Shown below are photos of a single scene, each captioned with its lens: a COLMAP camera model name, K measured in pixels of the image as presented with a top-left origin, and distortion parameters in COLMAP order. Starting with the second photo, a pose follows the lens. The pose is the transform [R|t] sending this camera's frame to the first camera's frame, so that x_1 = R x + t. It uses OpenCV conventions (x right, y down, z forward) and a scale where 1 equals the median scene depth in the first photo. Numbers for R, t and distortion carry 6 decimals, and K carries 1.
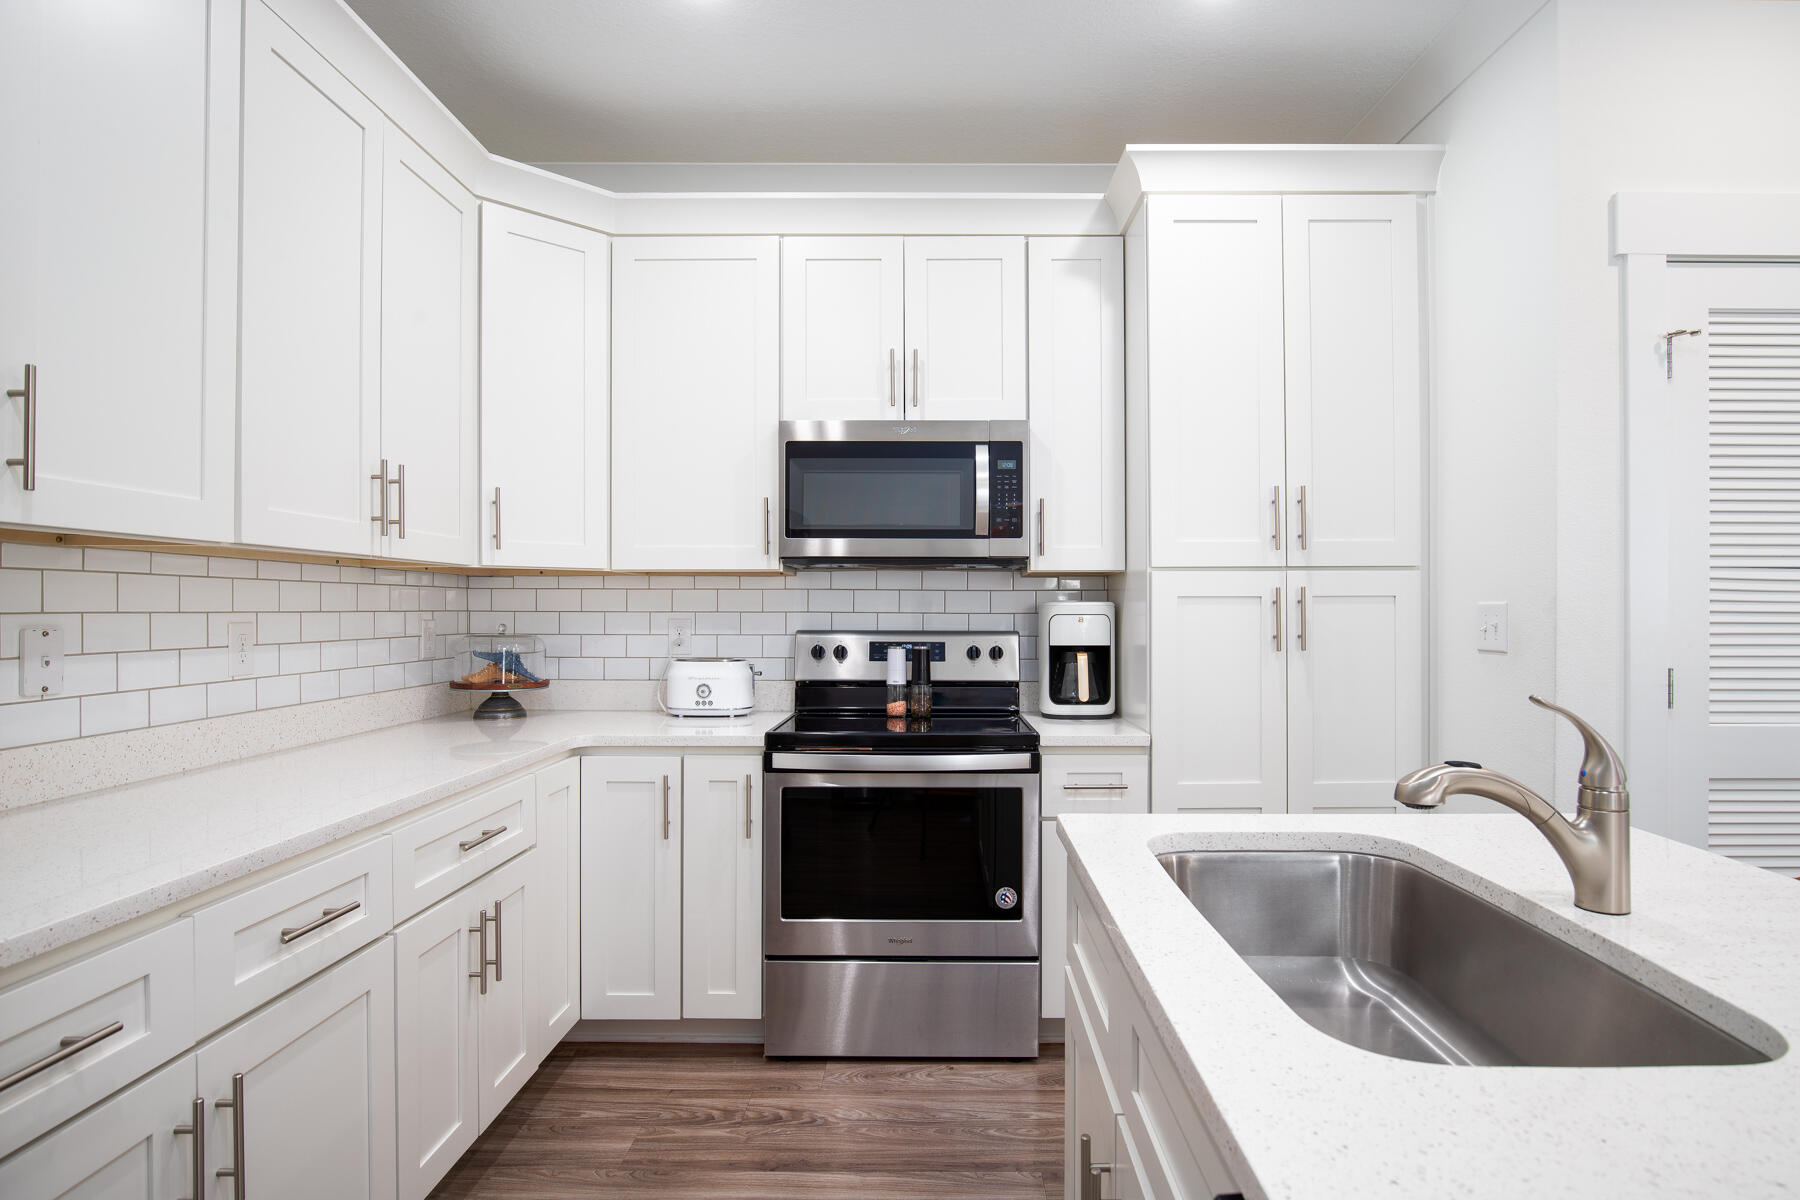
lens RADIAL K [[935.0, 0, 904.7], [0, 935.0, 607.4], [0, 0, 1]] dist [-0.012343, -0.000160]
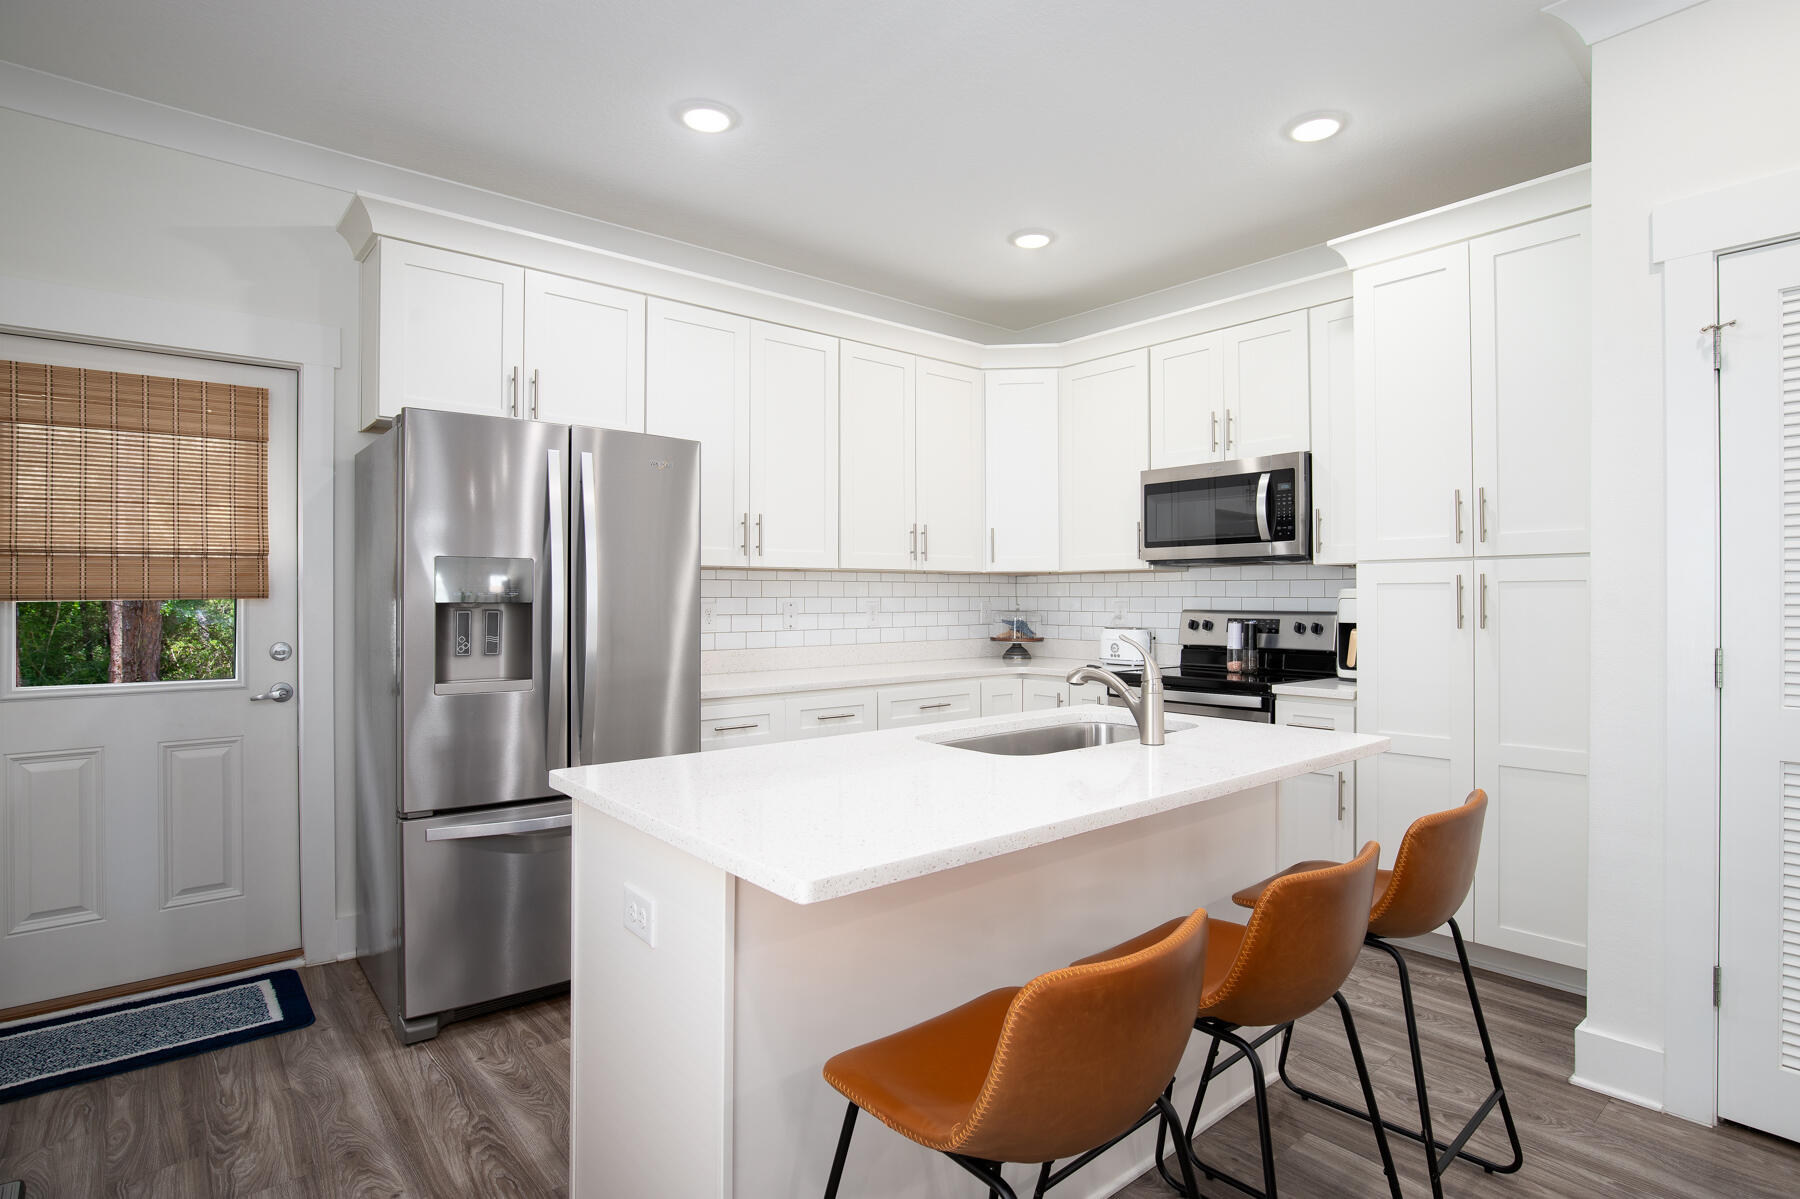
lens RADIAL K [[906.8, 0, 904.7], [0, 906.8, 592.1], [0, 0, 1]] dist [-0.015300, 0.000133]
pose [[0.653866, -0.006064, -0.756586, 0.726216], [0.003669, 0.999982, -0.004844, 0.003215], [0.756602, 0.000391, 0.653876, -0.257514]]
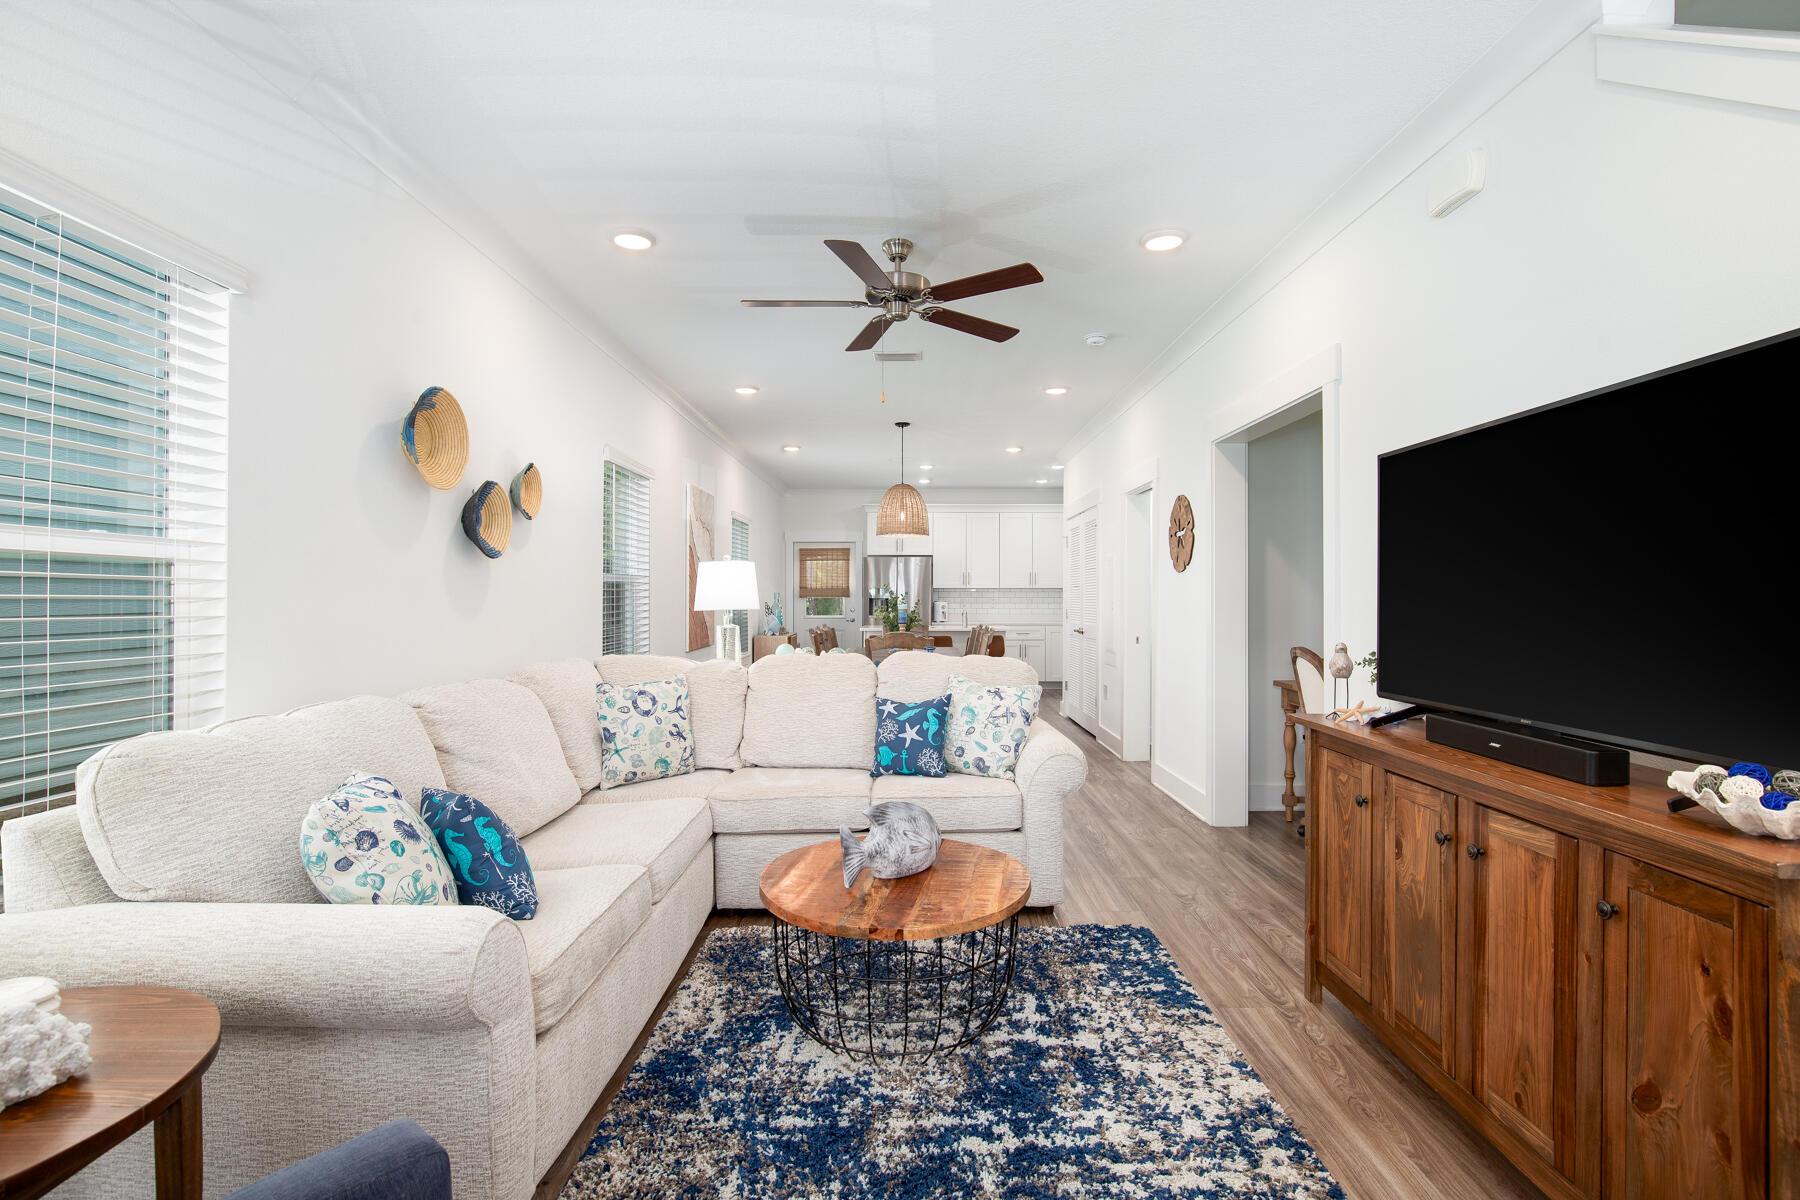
lens RADIAL K [[856.9, 0, 899.7], [0, 856.9, 601.8], [0, 0, 1]] dist [-0.002917, -0.000239]
pose [[-0.006951, 0.002408, -0.999973, 3.753858], [0.001086, 0.999997, 0.002400, 0.015234], [0.999975, -0.001070, -0.006953, 0.151704]]
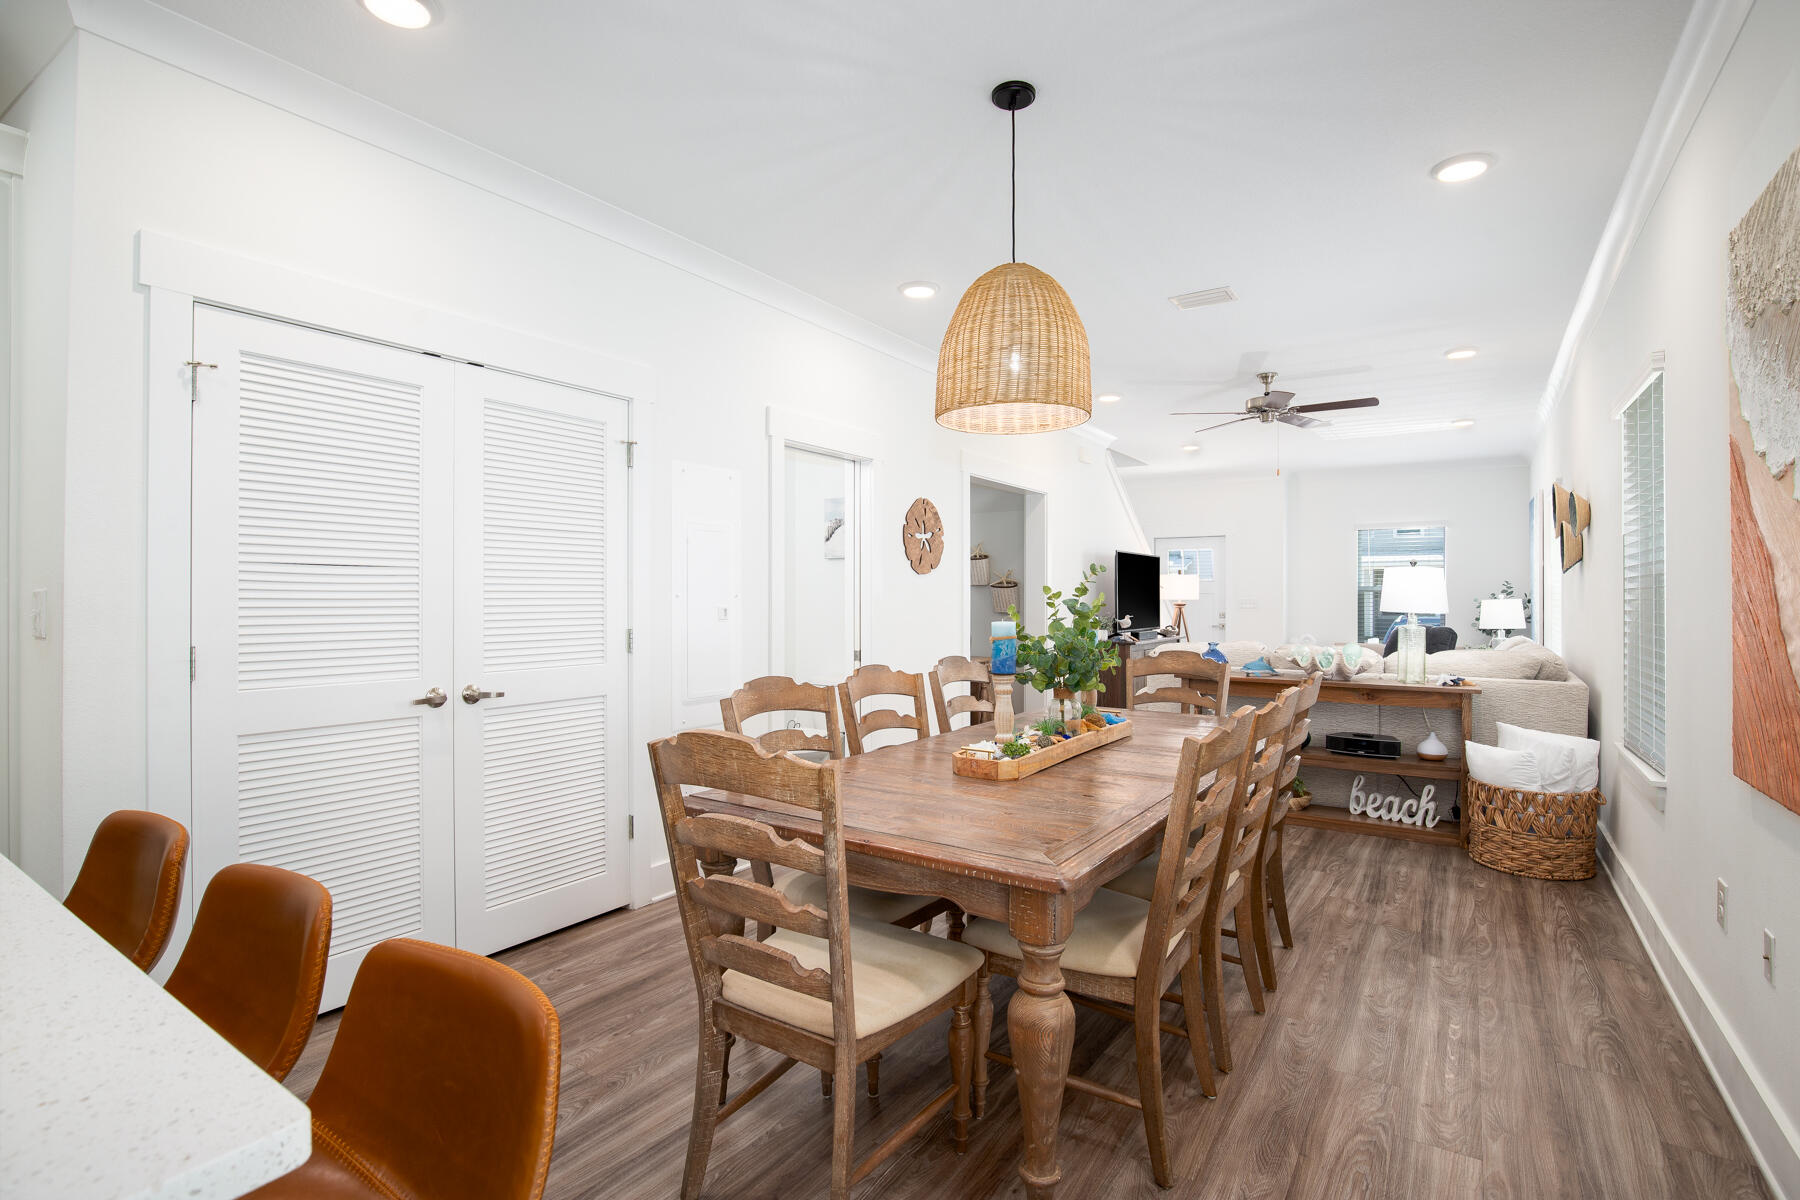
lens RADIAL K [[856.9, 0, 890.9], [0, 856.9, 590.8], [0, 0, 1]] dist [-0.002917, -0.000239]
pose [[0.557757, 0.009487, 0.829950, 0.306281], [-0.006031, 0.999955, -0.007377, -0.001801], [-0.829983, -0.000891, 0.557788, -0.258654]]
